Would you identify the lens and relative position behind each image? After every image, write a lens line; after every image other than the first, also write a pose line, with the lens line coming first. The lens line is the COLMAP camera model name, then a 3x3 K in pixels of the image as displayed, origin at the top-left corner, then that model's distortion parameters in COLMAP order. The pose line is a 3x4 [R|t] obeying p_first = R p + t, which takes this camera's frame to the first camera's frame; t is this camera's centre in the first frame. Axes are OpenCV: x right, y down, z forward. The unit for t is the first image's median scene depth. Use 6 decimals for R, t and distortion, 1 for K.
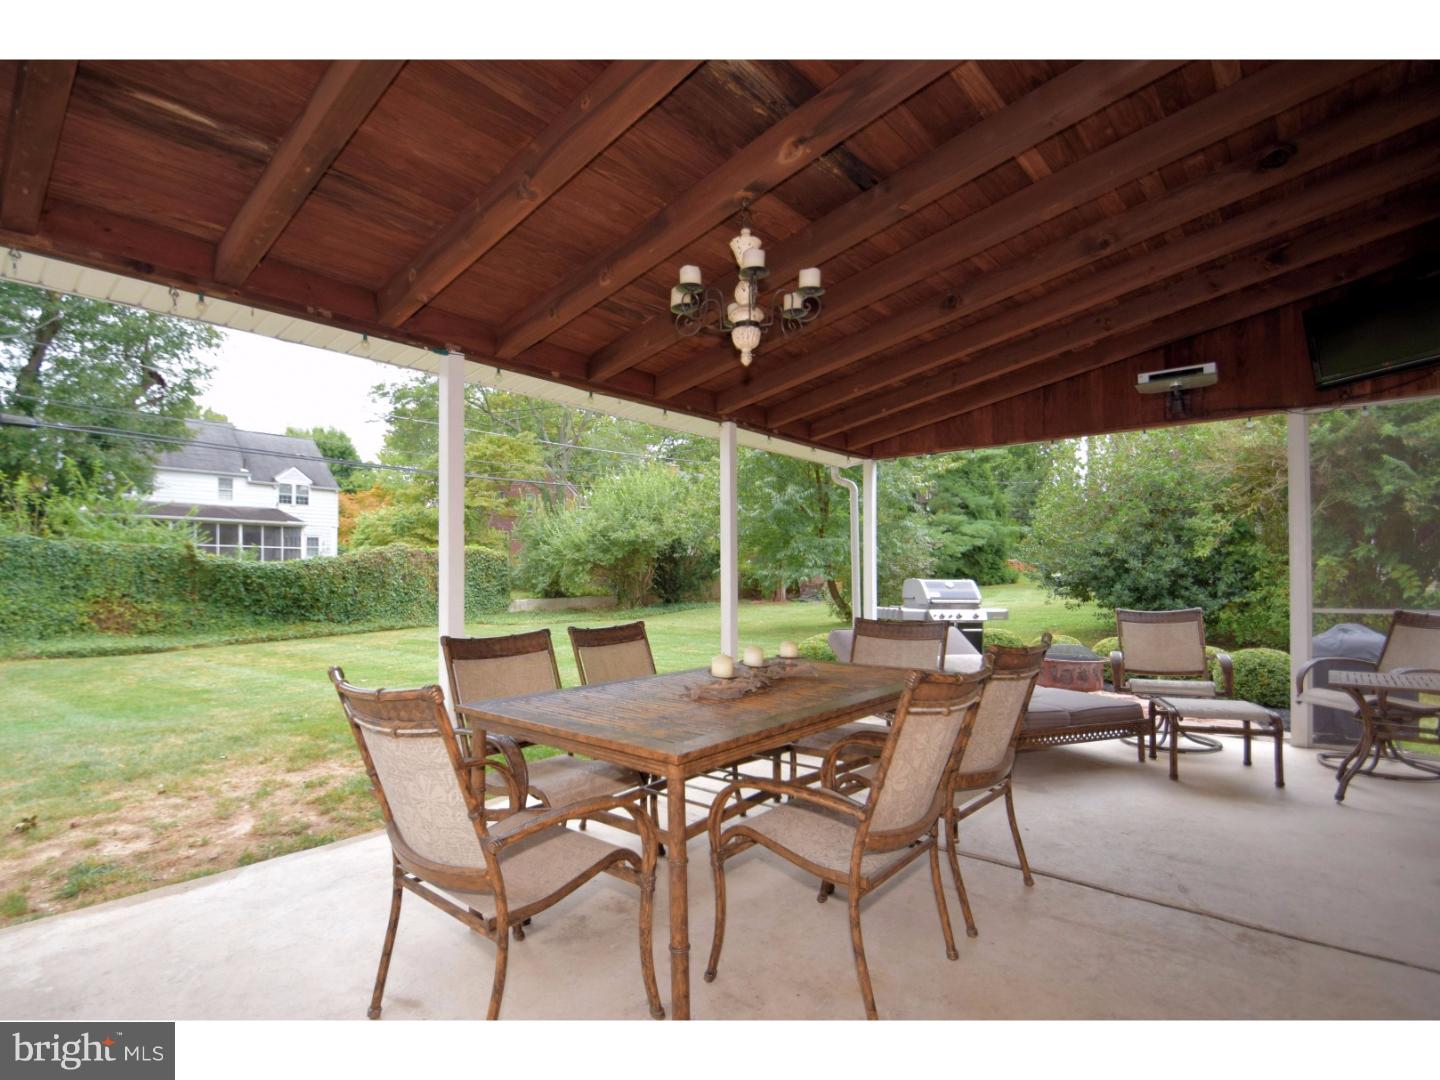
lens RADIAL K [[701.8, 0, 720.0], [0, 701.8, 540.0], [0, 0, 1]] dist [0.002737, 0.000605]
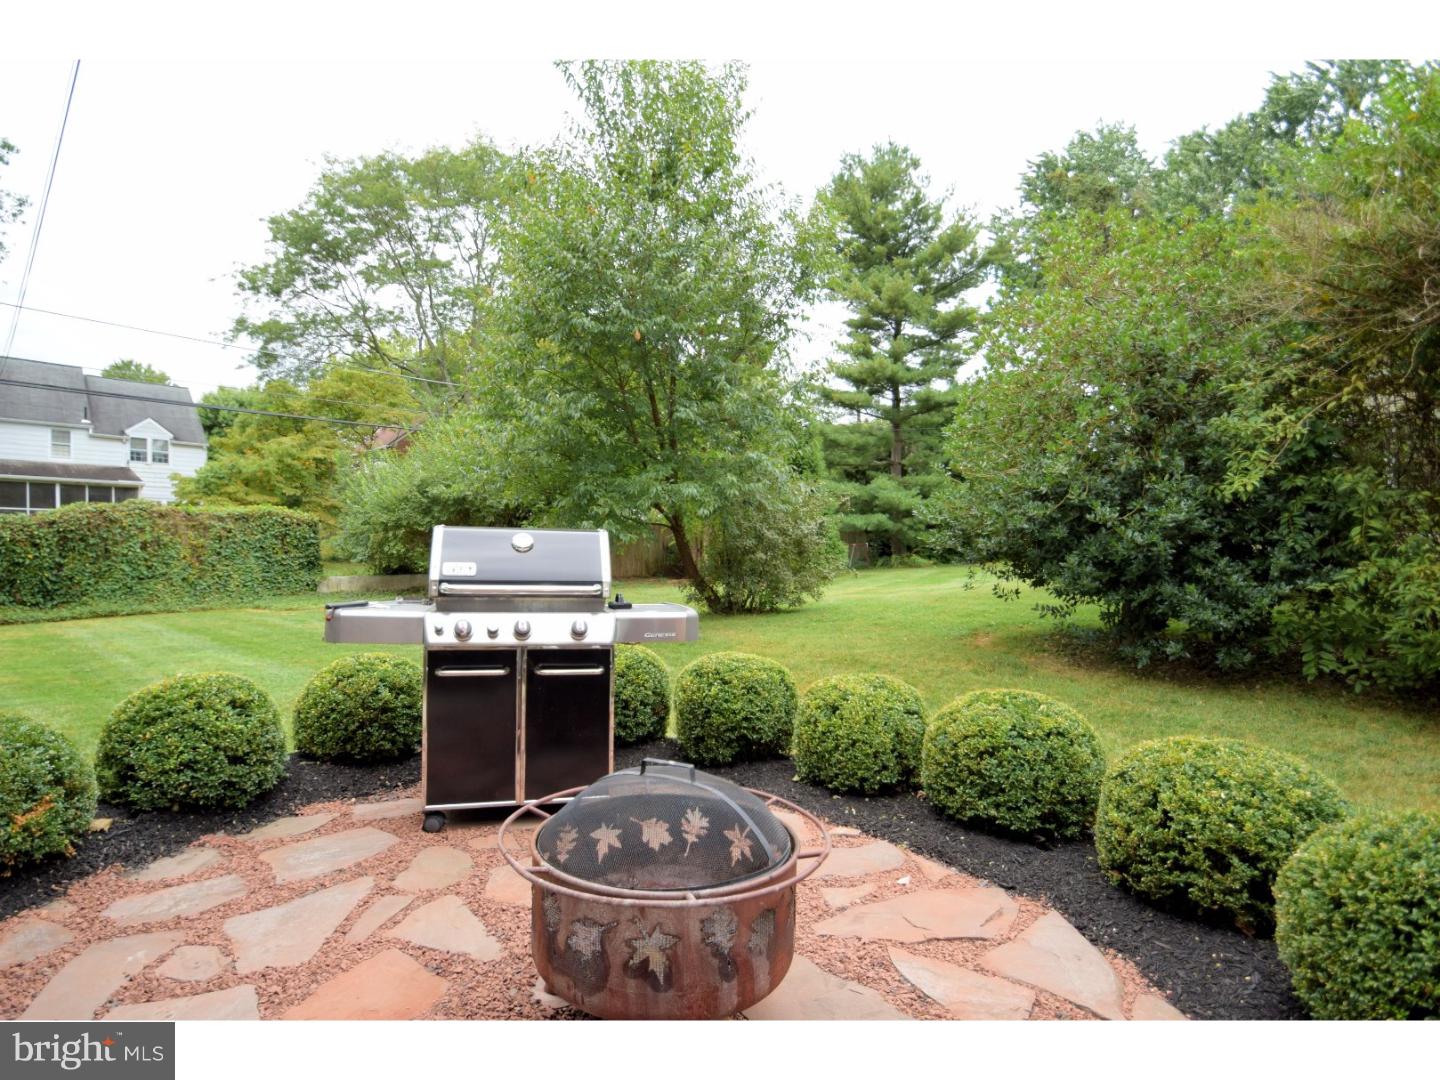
lens RADIAL K [[722.9, 0, 720.0], [0, 722.9, 540.0], [0, 0, 1]] dist [-0.003326, -0.001470]
pose [[0.999868, 0.005546, -0.015258, 0.320105], [-0.005047, 0.999457, 0.032548, 0.037451], [0.015430, -0.032467, 0.999354, 0.474536]]
